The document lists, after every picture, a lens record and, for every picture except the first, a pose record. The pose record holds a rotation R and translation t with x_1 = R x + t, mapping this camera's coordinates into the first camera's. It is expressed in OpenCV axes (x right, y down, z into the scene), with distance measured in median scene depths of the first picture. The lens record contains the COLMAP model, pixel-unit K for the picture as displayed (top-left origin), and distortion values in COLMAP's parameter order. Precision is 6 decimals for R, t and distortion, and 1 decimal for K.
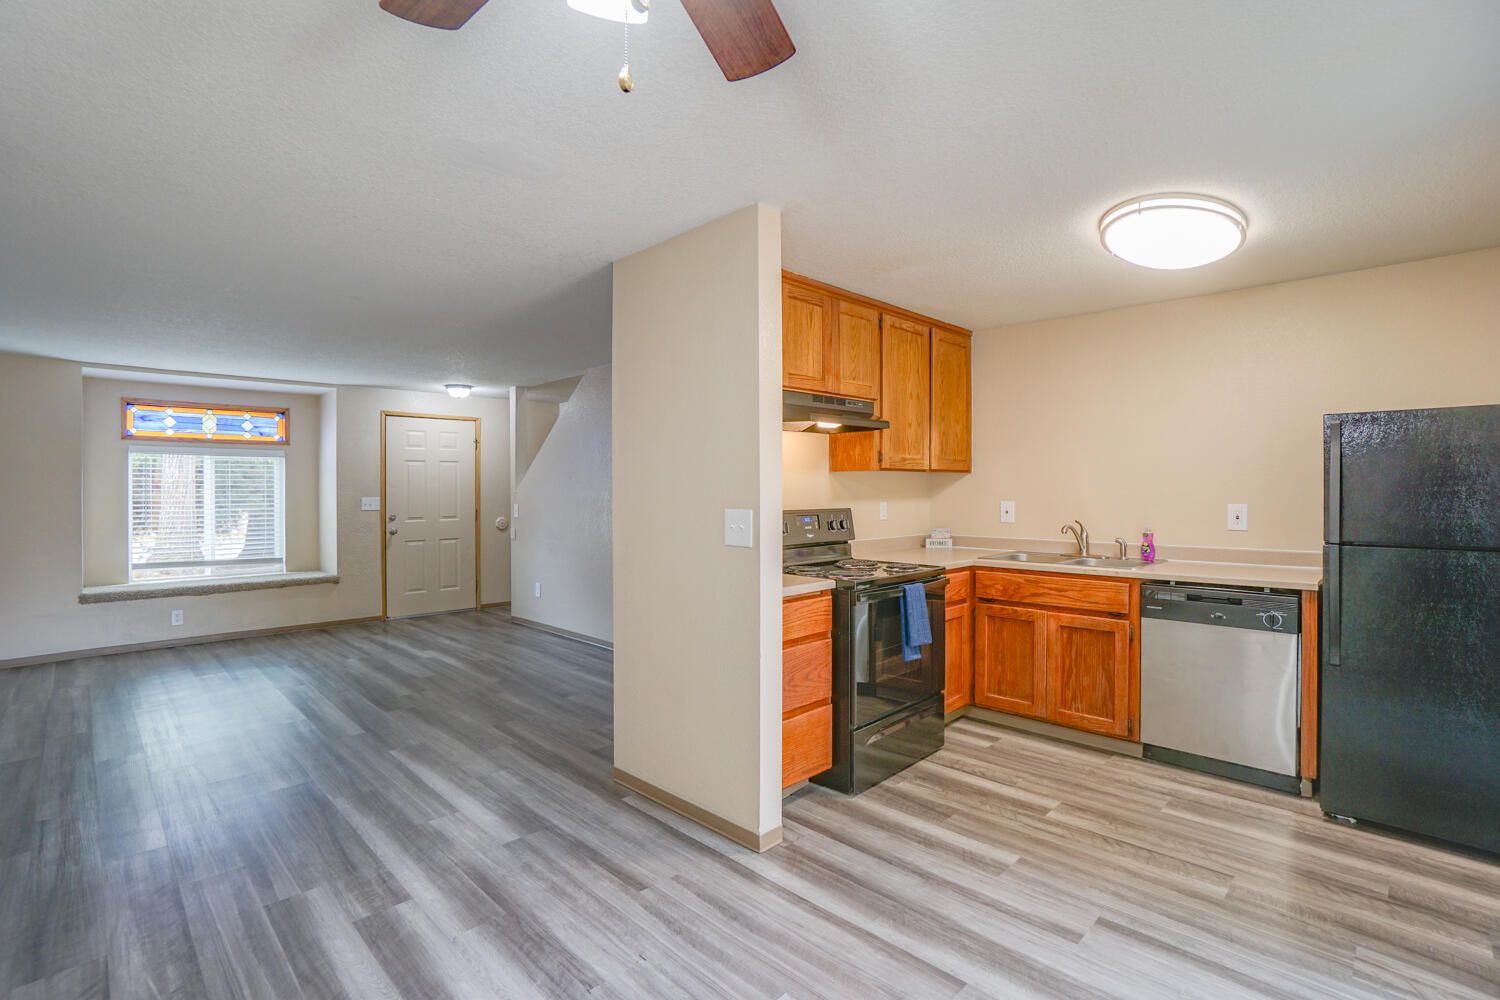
lens RADIAL K [[712.3, 0, 748.5], [0, 712.3, 490.4], [0, 0, 1]] dist [-0.070364, 0.031413]
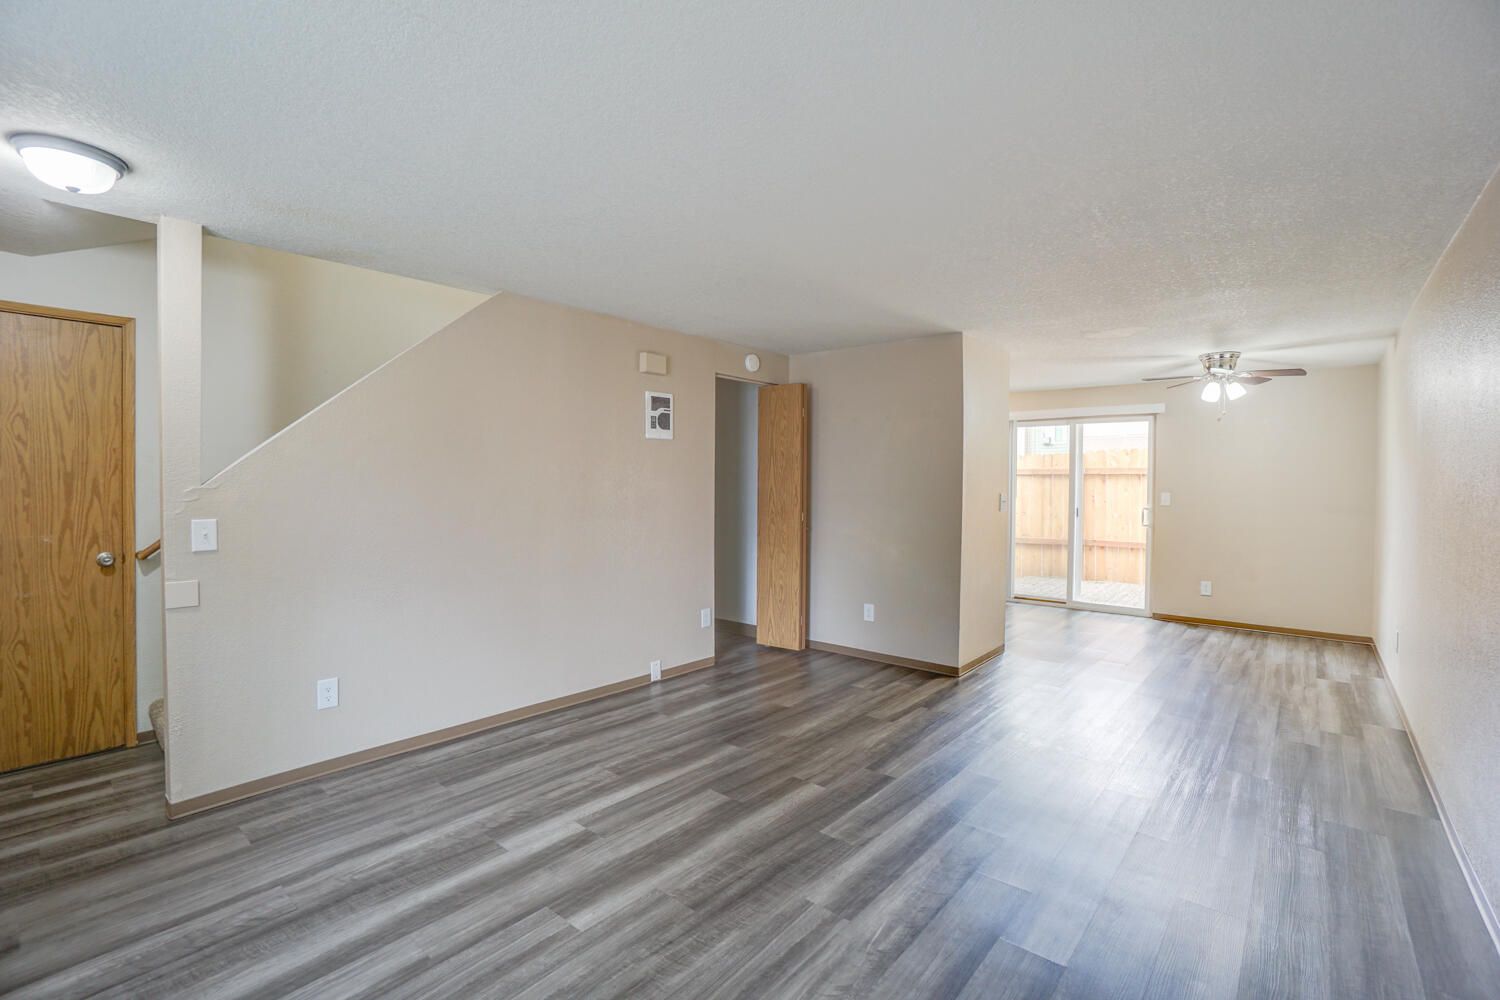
lens RADIAL K [[712.3, 0, 748.5], [0, 712.3, 490.4], [0, 0, 1]] dist [-0.070364, 0.031413]
pose [[-0.112301, -0.001705, 0.993673, -1.333267], [-0.002145, 0.999997, 0.001473, 0.016416], [-0.993672, -0.001966, -0.112304, 1.334099]]
